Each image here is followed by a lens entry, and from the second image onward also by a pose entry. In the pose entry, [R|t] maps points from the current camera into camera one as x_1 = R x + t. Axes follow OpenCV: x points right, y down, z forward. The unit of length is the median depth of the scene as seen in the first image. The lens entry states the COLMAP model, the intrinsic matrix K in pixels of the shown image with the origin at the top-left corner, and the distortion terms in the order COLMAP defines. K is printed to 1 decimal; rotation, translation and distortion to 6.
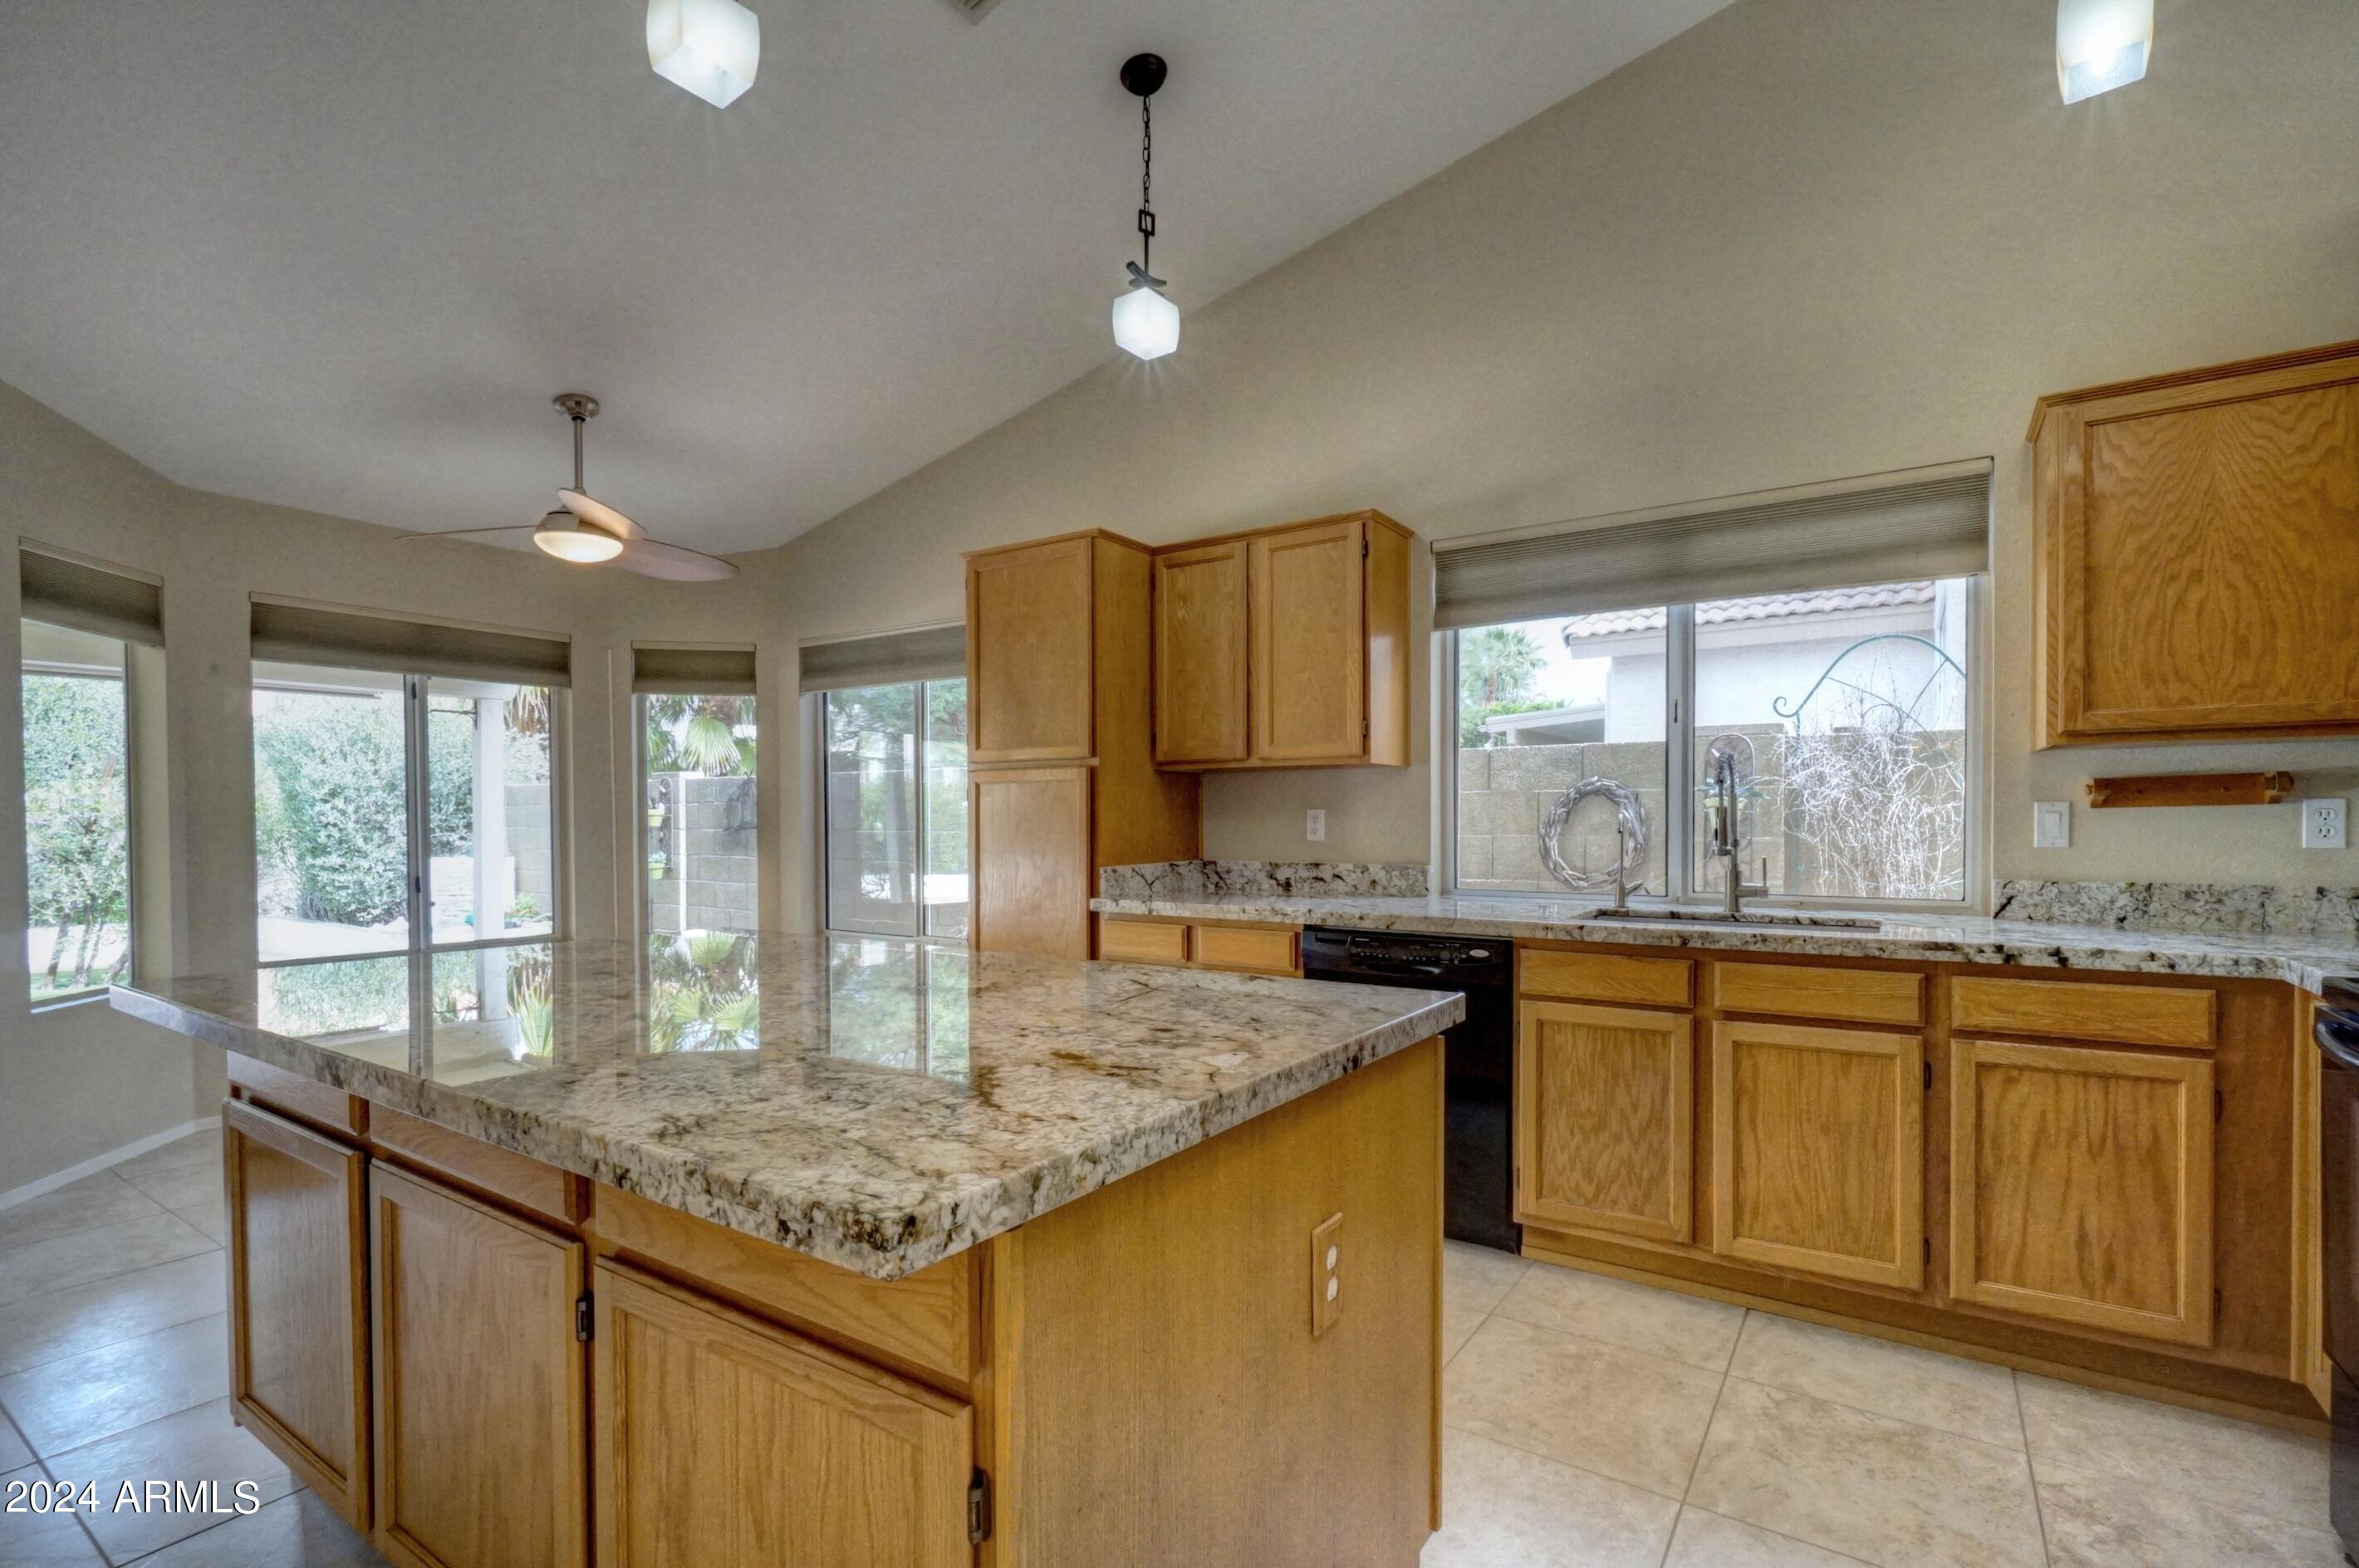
lens RADIAL K [[1065.9, 0, 1197.8], [0, 1065.9, 828.4], [0, 0, 1]] dist [-0.013828, 0.003280]
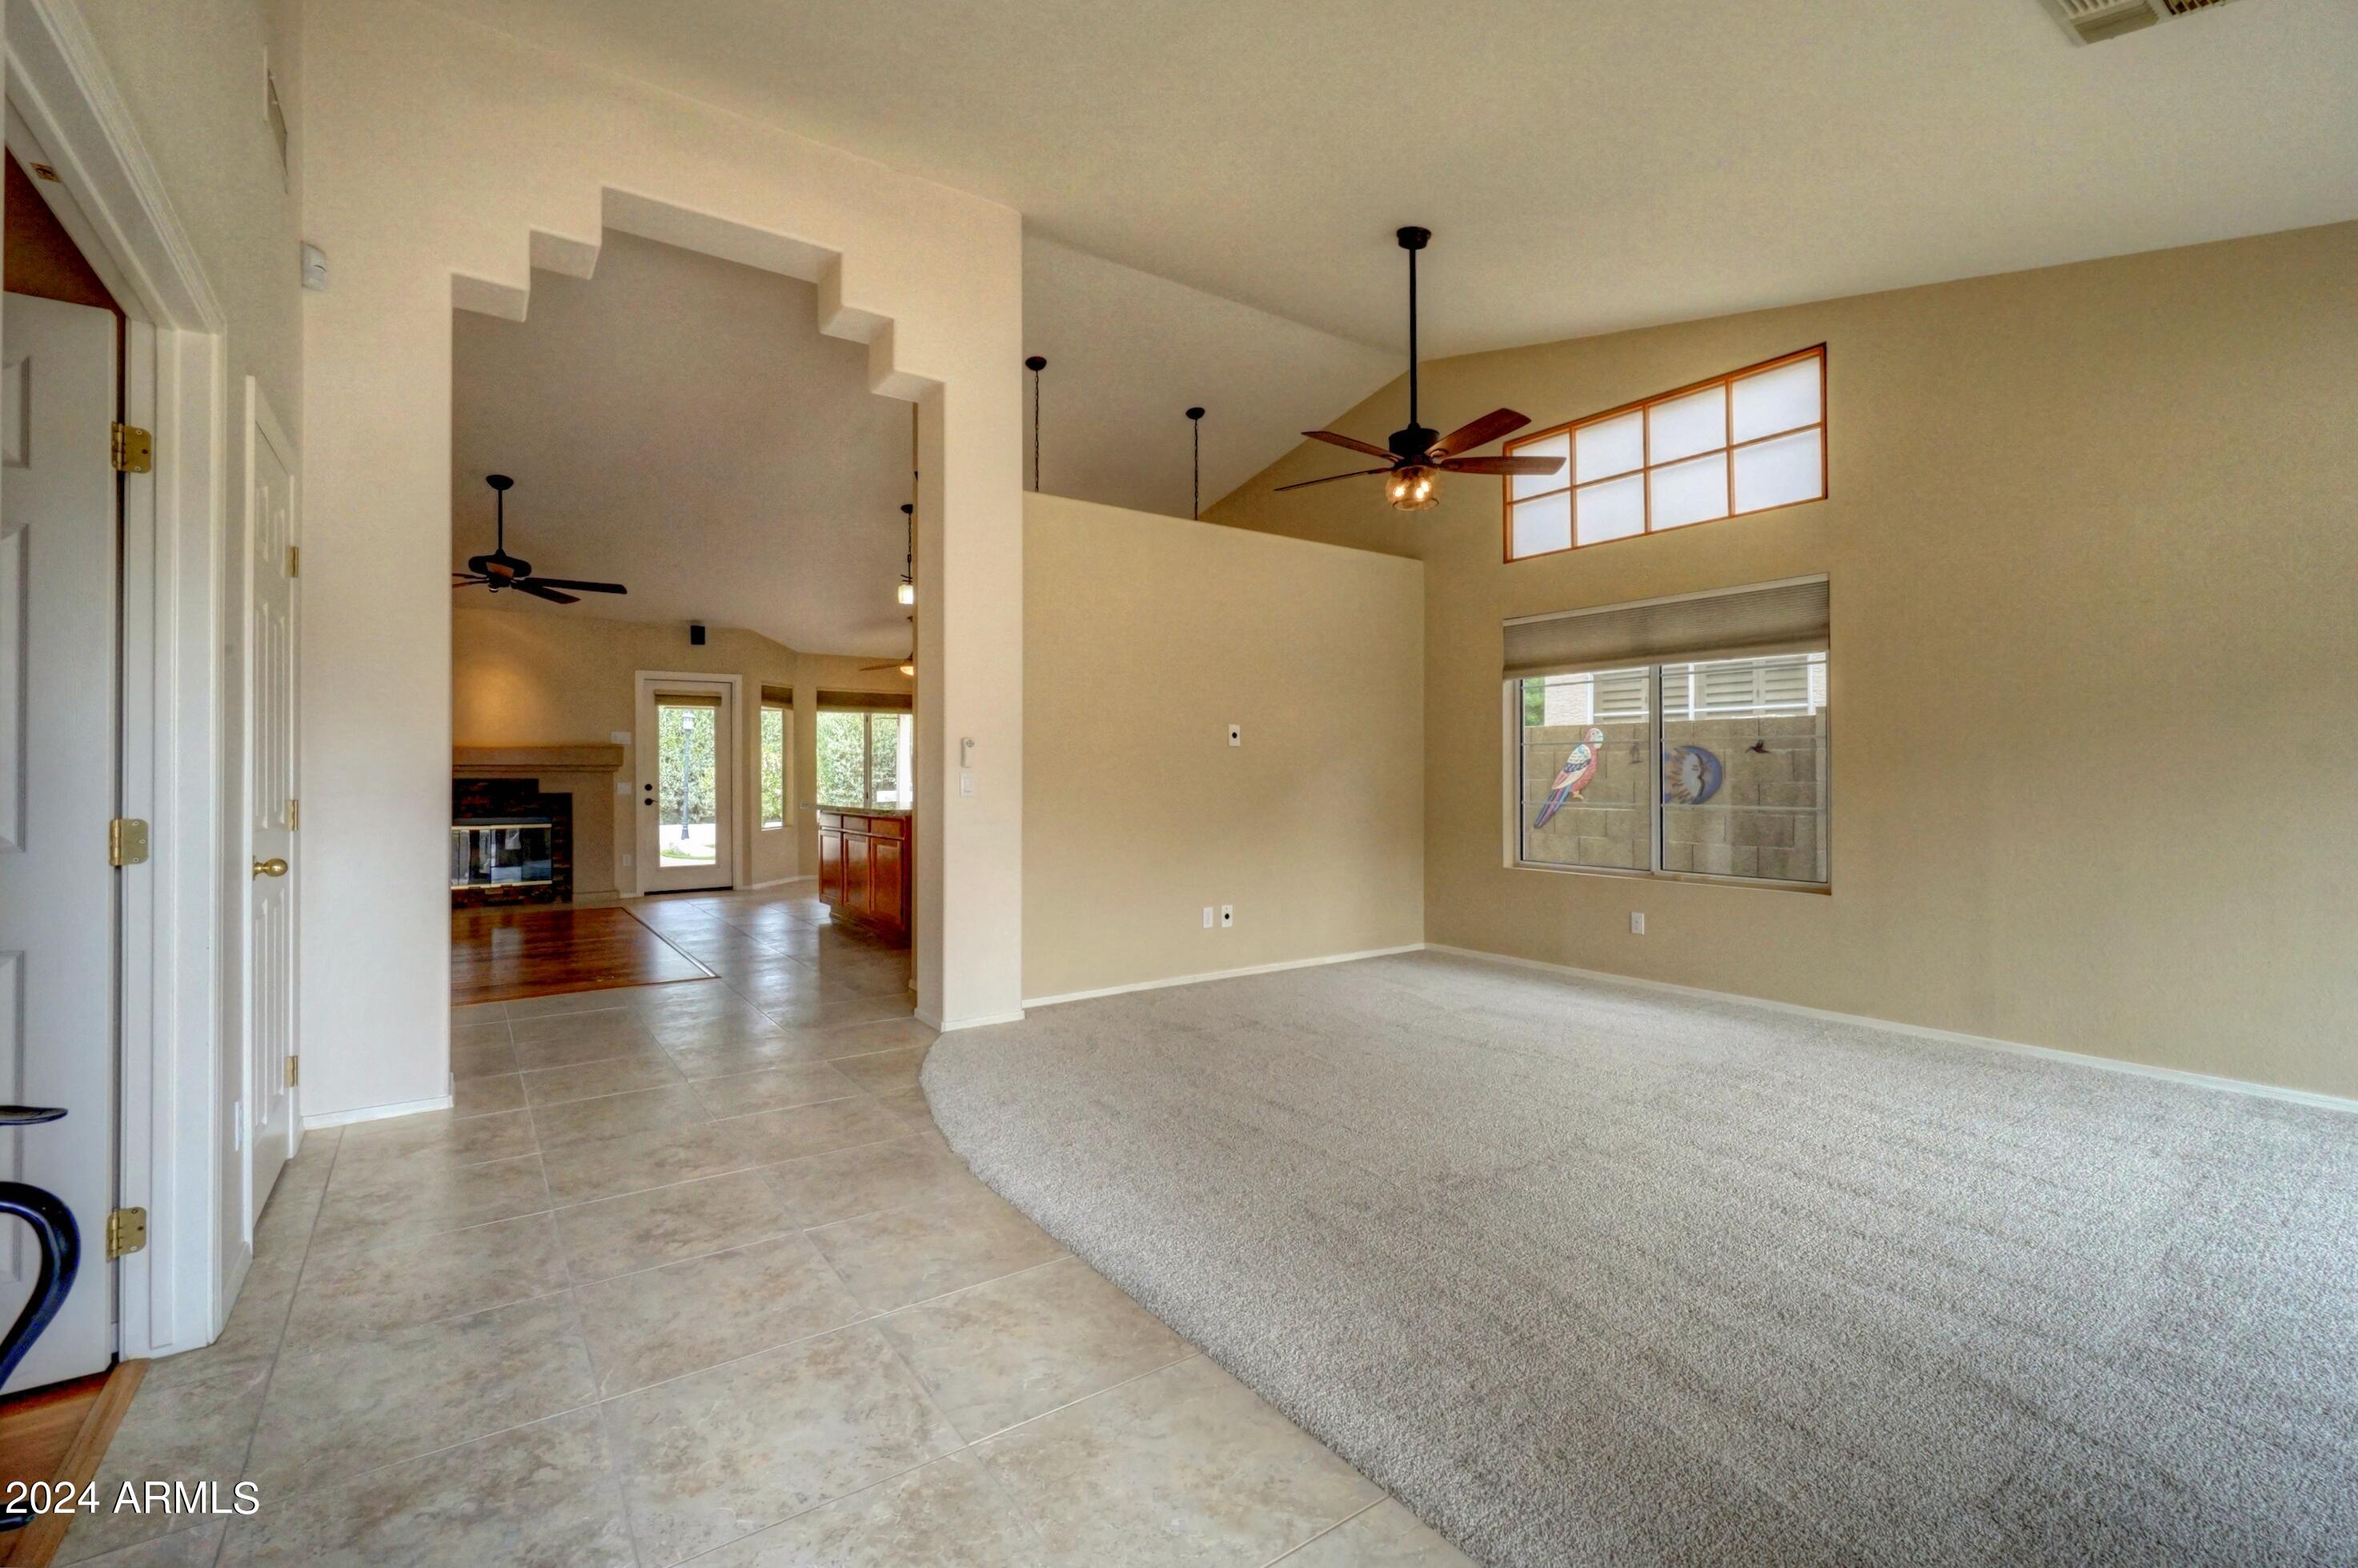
lens RADIAL K [[1018.2, 0, 1183.5], [0, 1018.2, 770.5], [0, 0, 1]] dist [-0.007330, 0.002143]
pose [[0.935818, 0.002135, -0.352477, 0.996087], [-0.005754, 0.999941, -0.009221, 0.013436], [0.352437, 0.010657, 0.935775, -1.218834]]
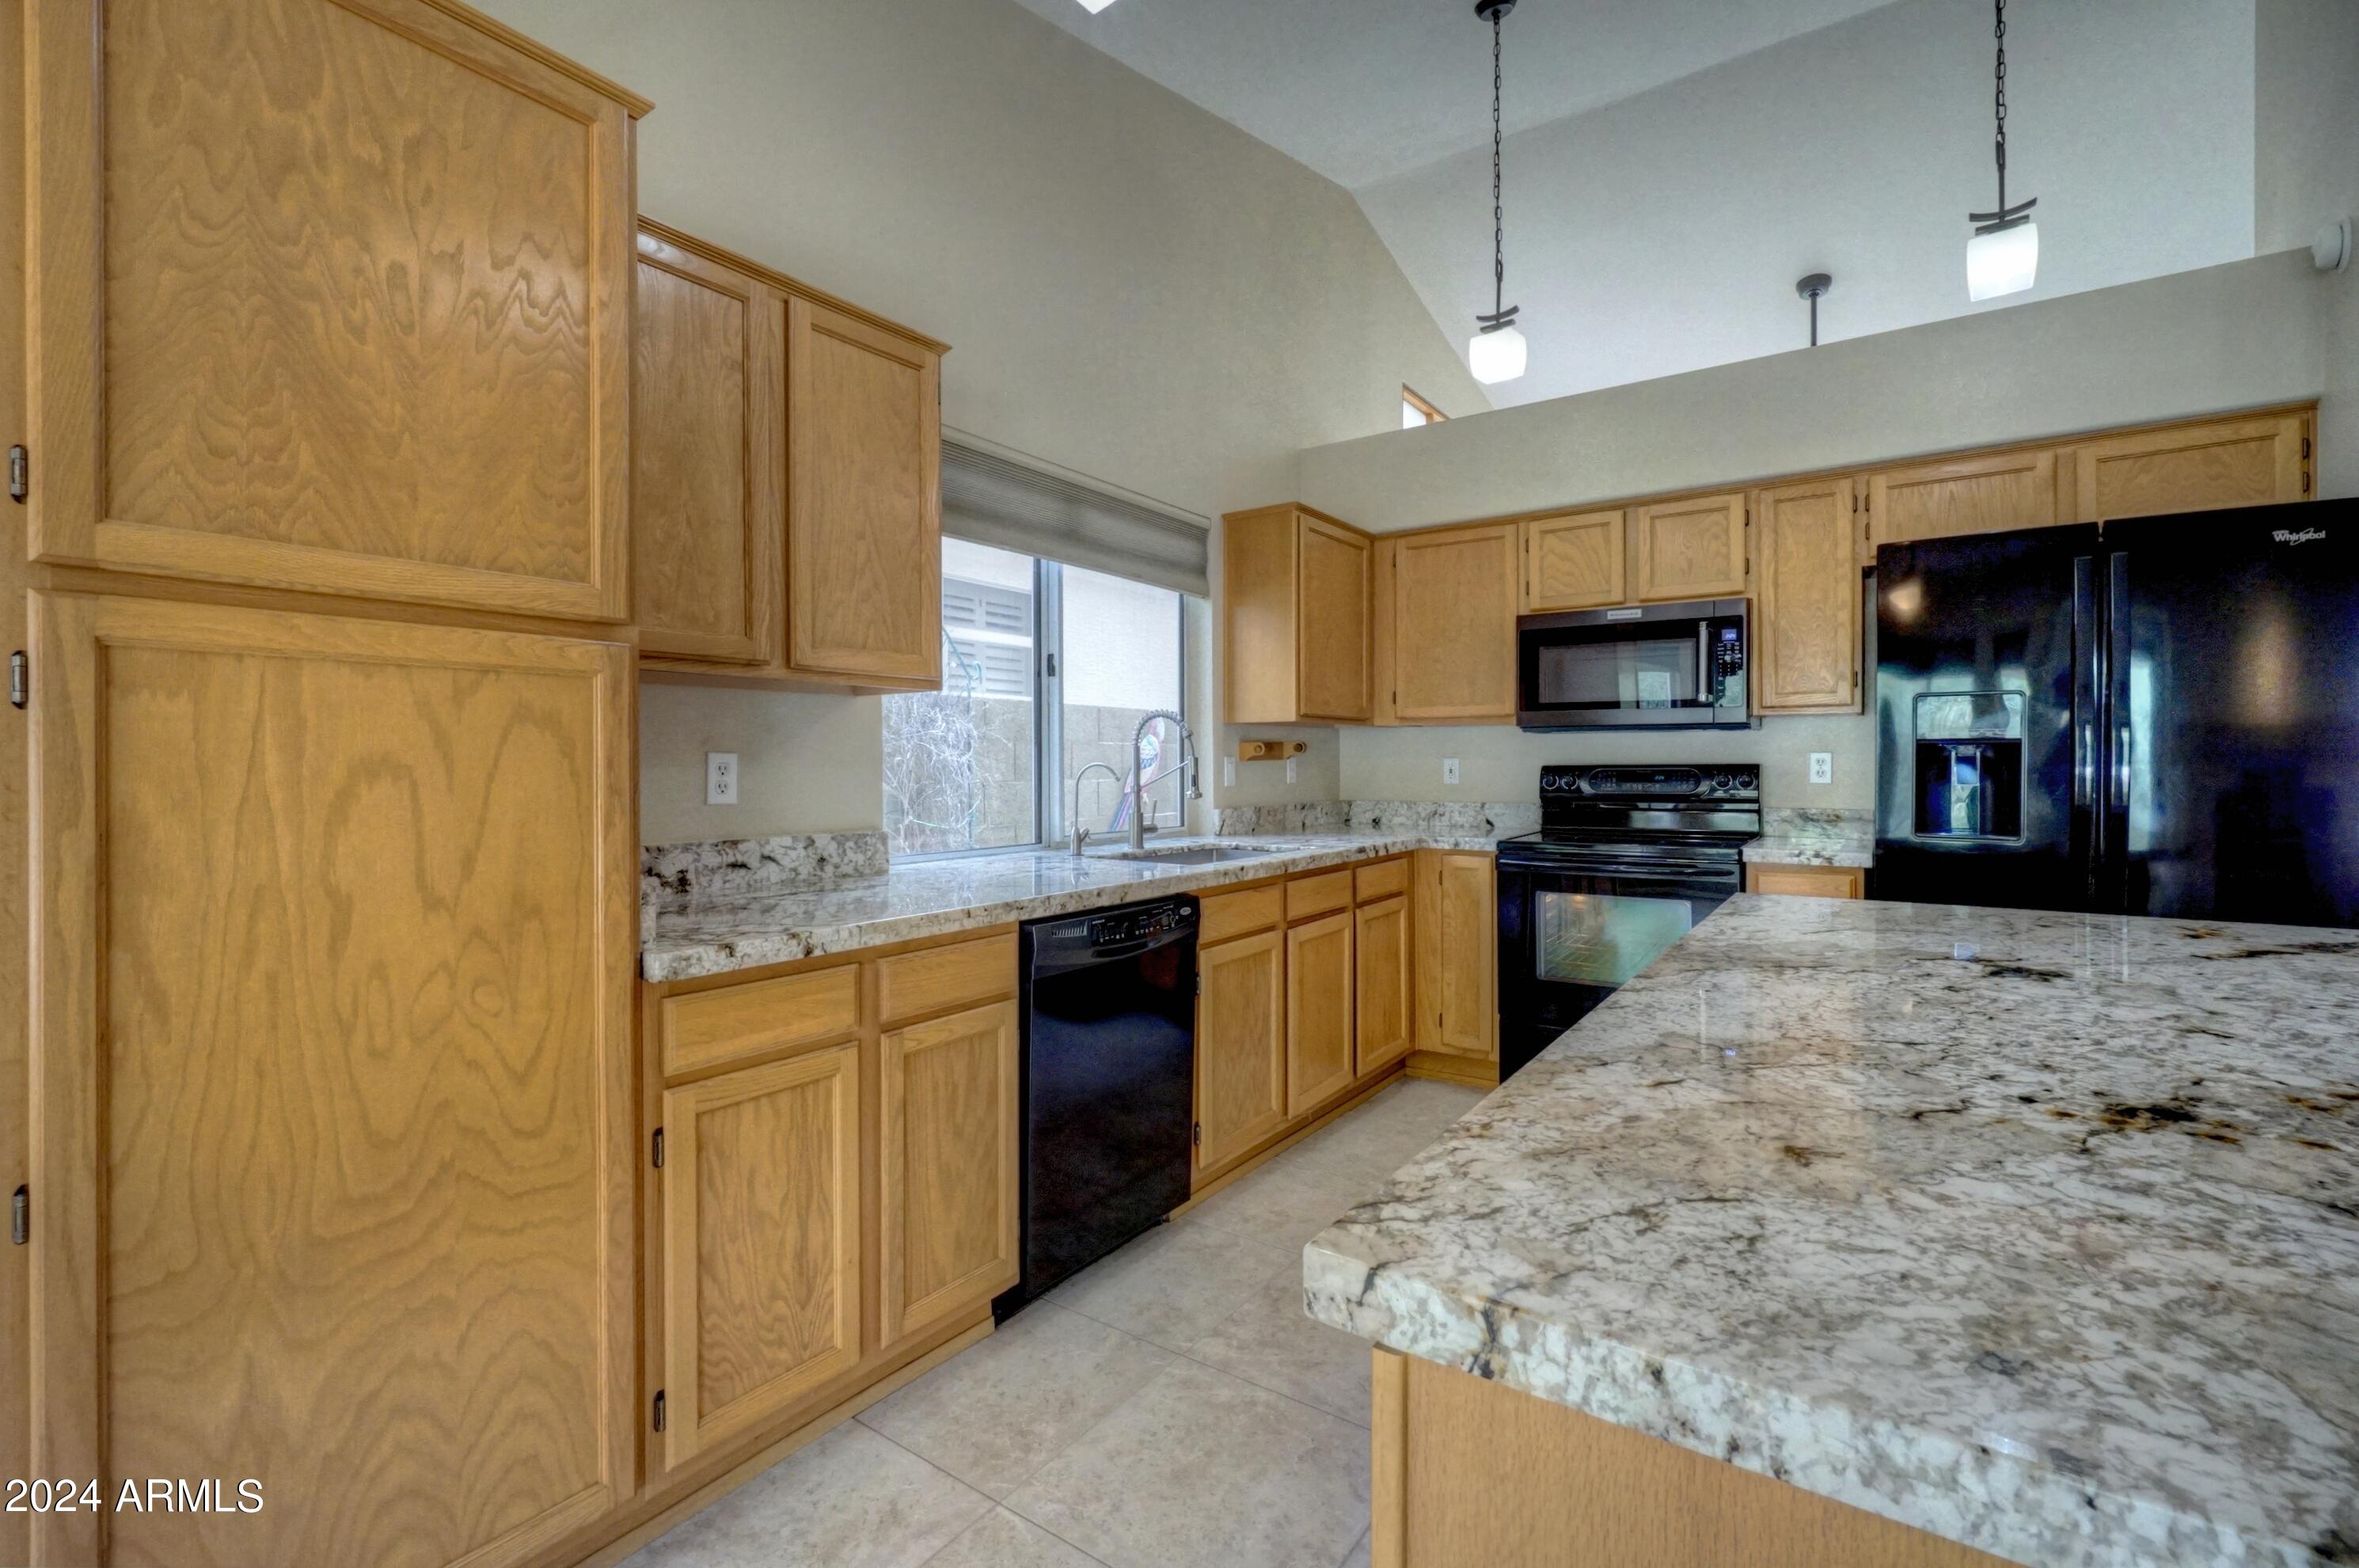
lens RADIAL K [[1018.6, 0, 1181.3], [0, 1018.6, 770.9], [0, 0, 1]] dist [-0.007330, 0.002143]
pose [[0.029387, -0.002454, 0.999565, -0.458024], [0.011556, 0.999931, 0.002115, -0.005727], [-0.999501, 0.011489, 0.029413, 0.706116]]
